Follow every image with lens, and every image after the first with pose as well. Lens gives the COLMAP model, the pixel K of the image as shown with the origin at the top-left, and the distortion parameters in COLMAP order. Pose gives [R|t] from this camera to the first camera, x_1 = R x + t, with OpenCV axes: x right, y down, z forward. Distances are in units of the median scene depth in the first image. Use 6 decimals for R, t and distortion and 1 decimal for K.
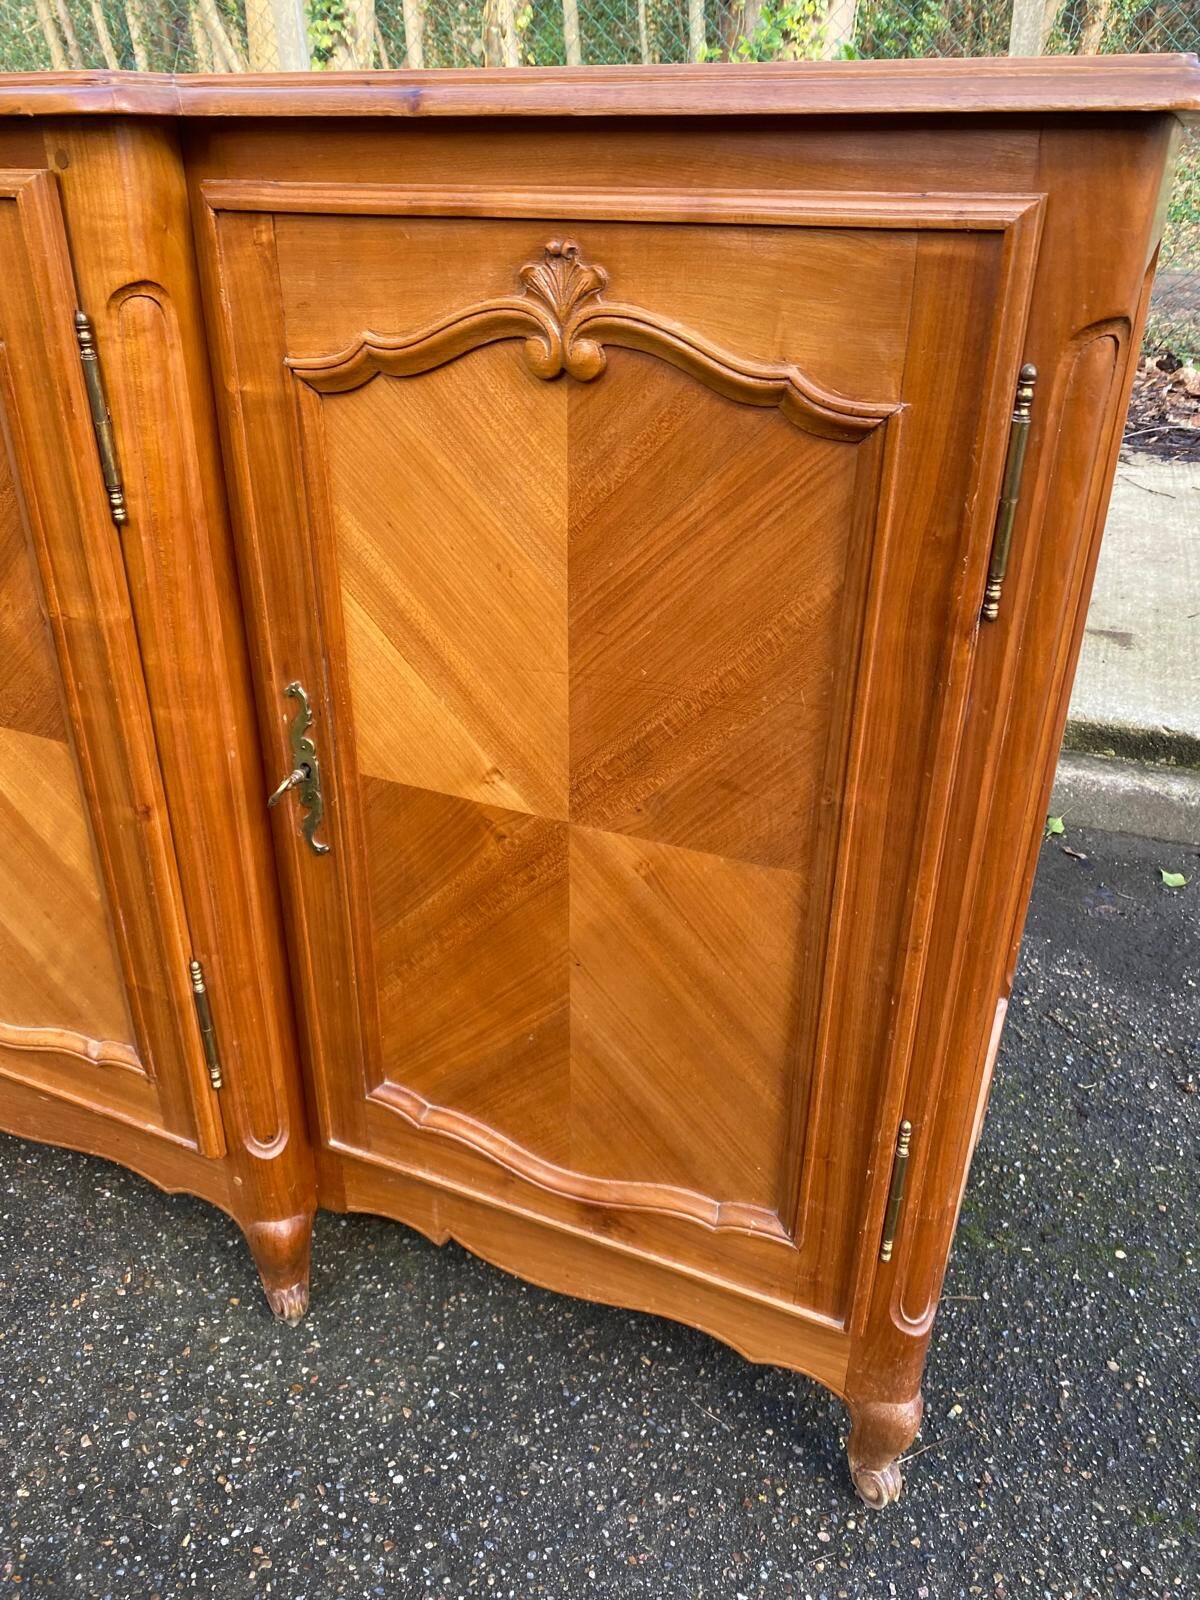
lens RADIAL K [[1221.9, 0, 590.4], [0, 1221.9, 774.5], [0, 0, 1]] dist [0.022154, -0.025742]
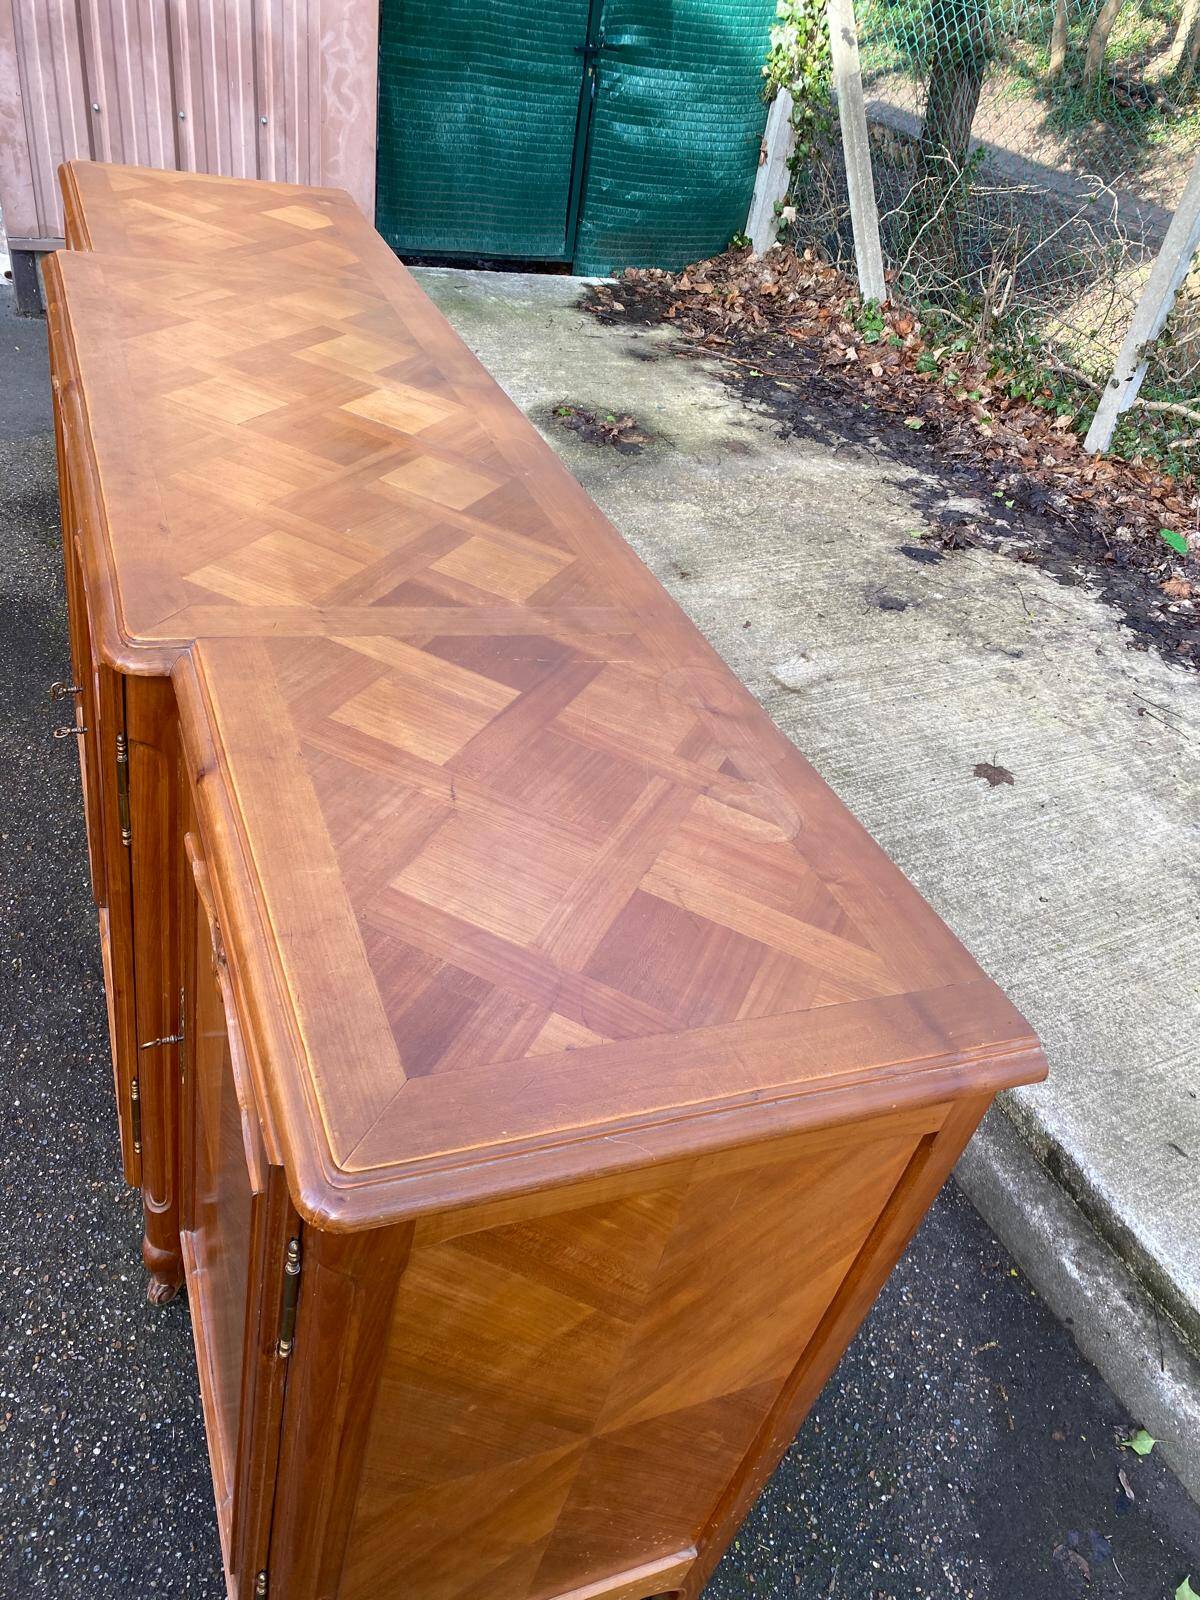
lens RADIAL K [[1221.9, 0, 605.6], [0, 1221.9, 799.2], [0, 0, 1]] dist [0.022154, -0.025742]
pose [[0.704413, 0.524493, -0.478236, 0.547187], [-0.487826, 0.847164, 0.210568, -0.658117], [0.515586, 0.084969, 0.852615, 0.026567]]
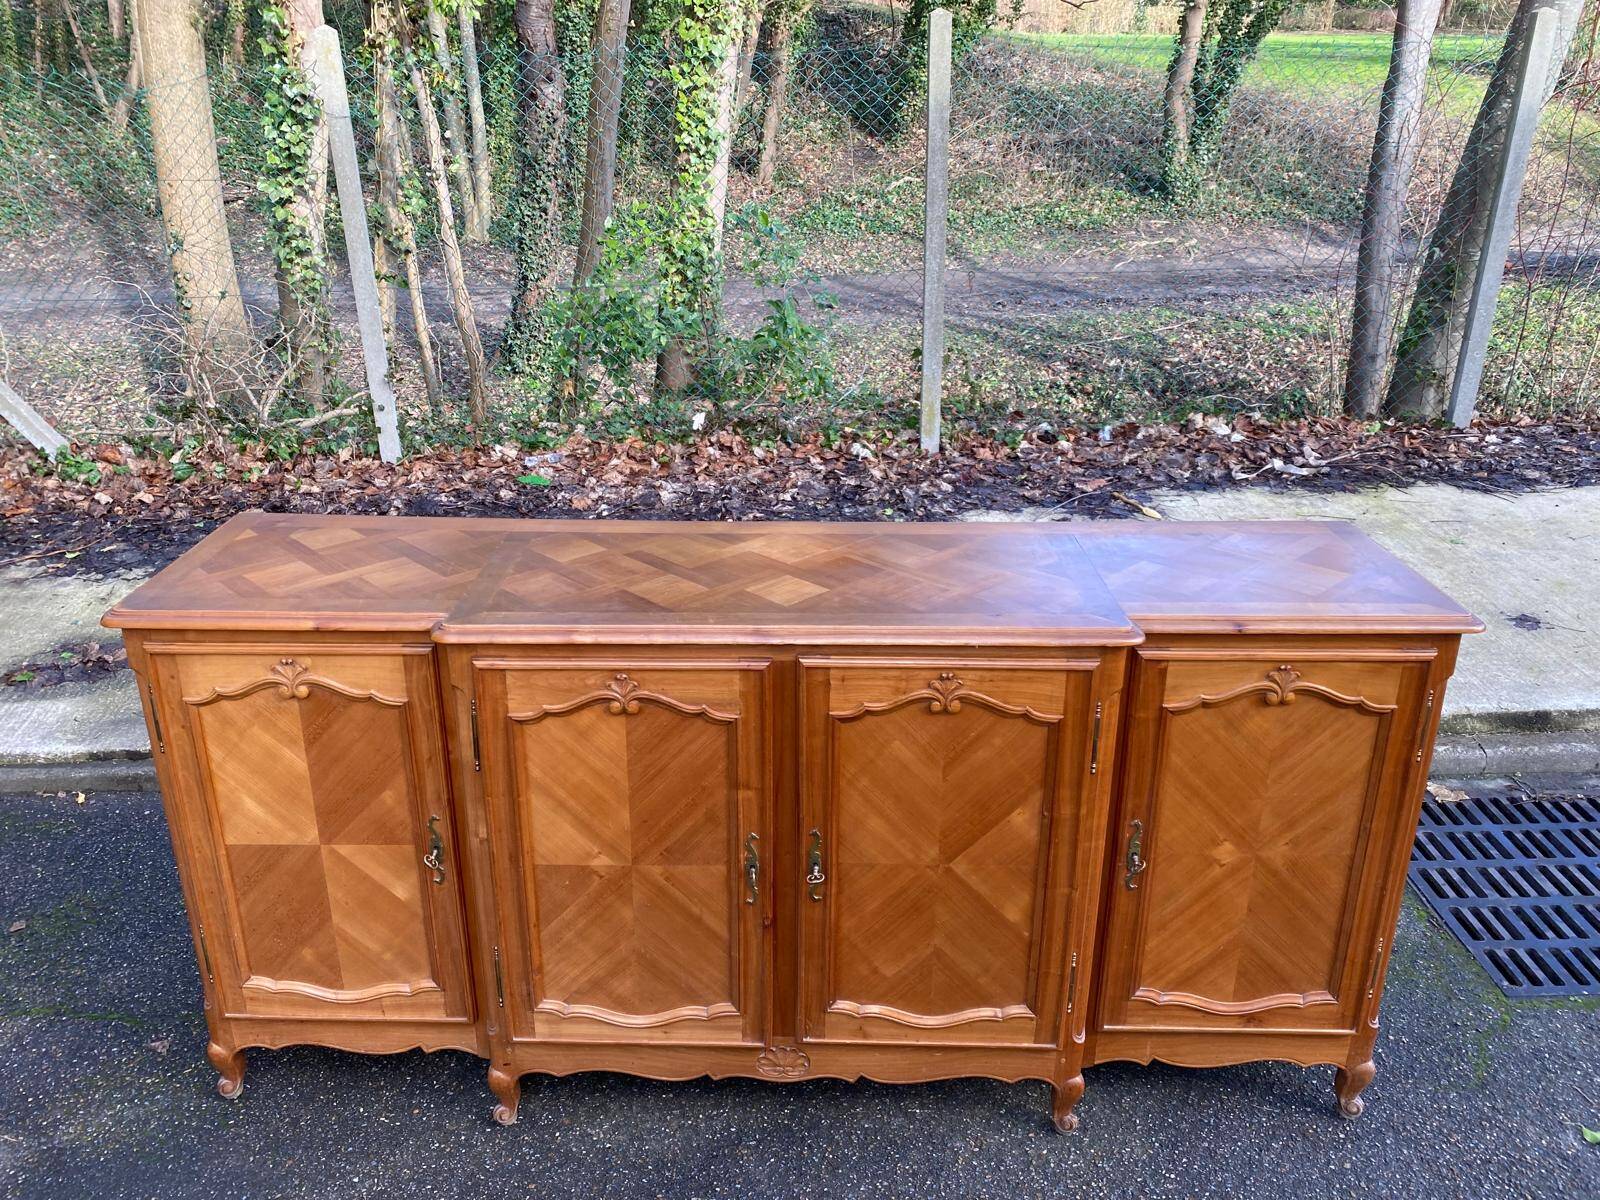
lens RADIAL K [[1221.9, 0, 778.9], [0, 1221.9, 580.1], [0, 0, 1]] dist [0.022154, -0.025742]
pose [[0.922873, -0.143724, 0.357278, -1.411168], [0.183415, 0.979806, -0.079621, -0.398695], [-0.338620, 0.139010, 0.930598, -0.902880]]
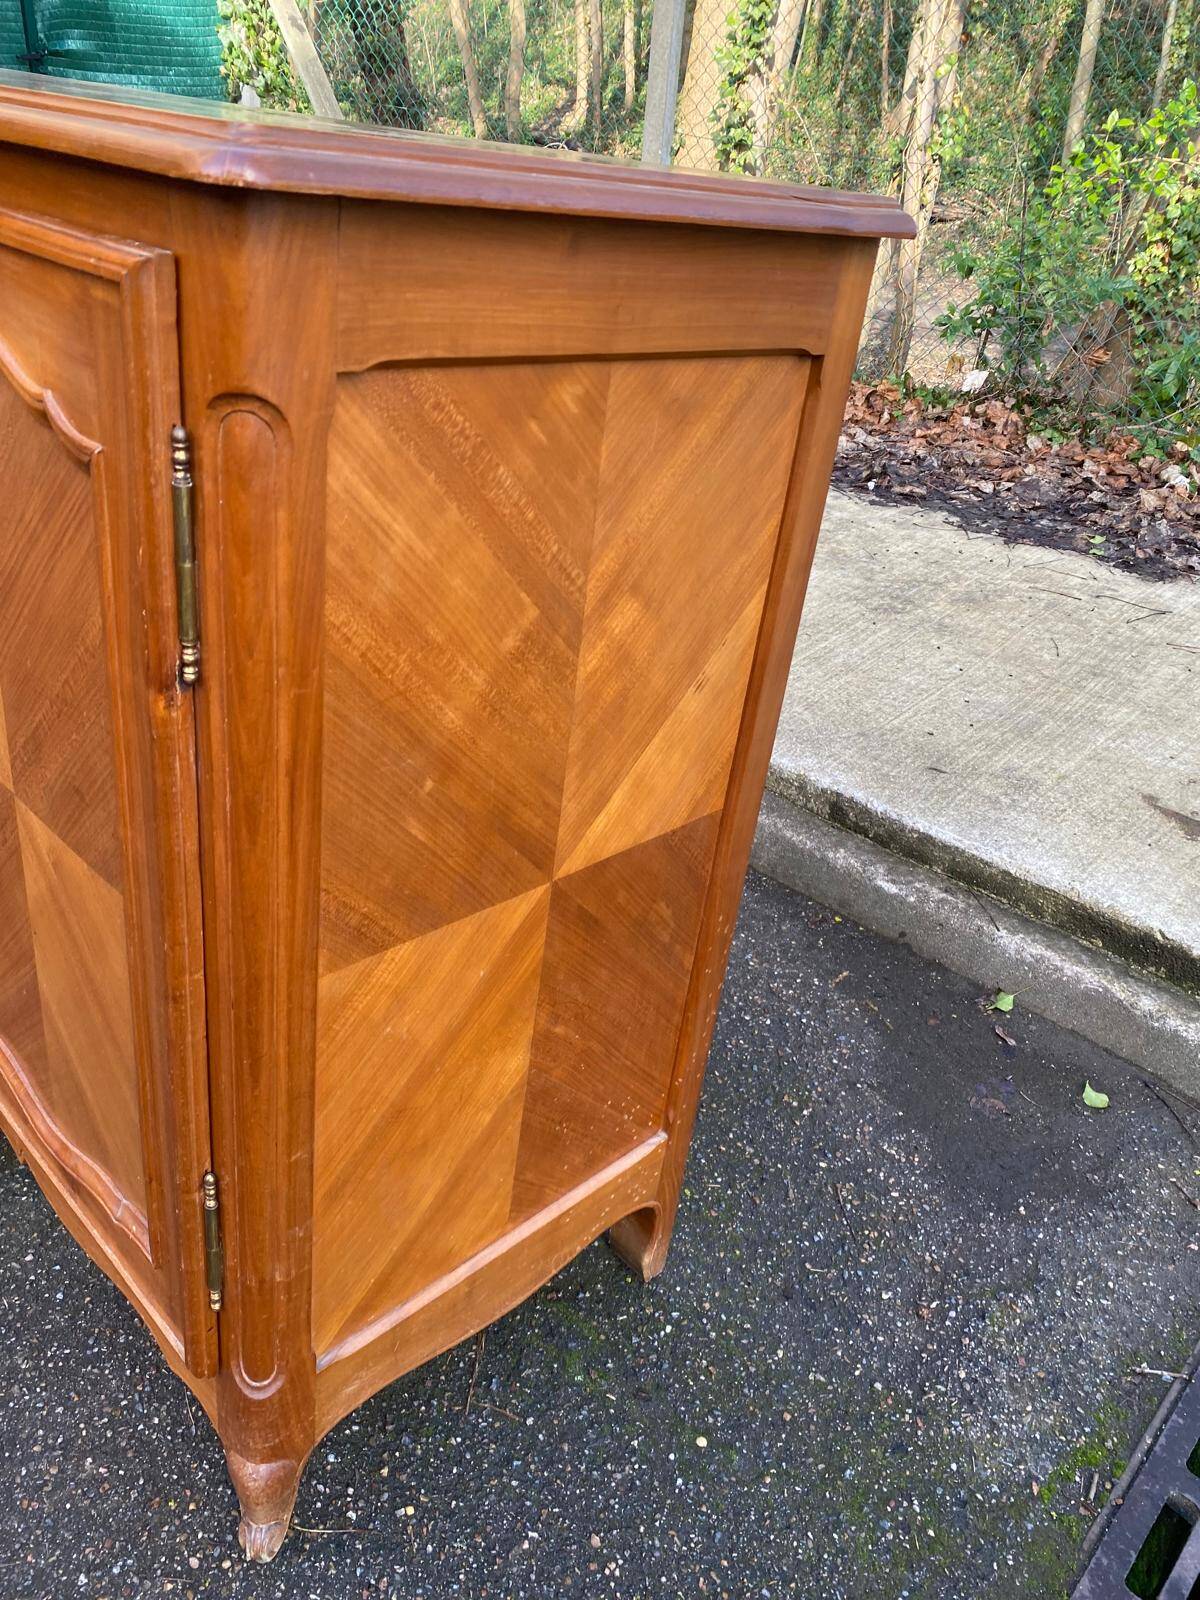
lens RADIAL K [[1221.9, 0, 591.9], [0, 1221.9, 803.5], [0, 0, 1]] dist [0.022154, -0.025742]
pose [[0.926069, 0.265026, -0.268622, 0.576228], [-0.265245, 0.963502, 0.036176, -0.096682], [0.268405, 0.037749, 0.962566, 0.094044]]
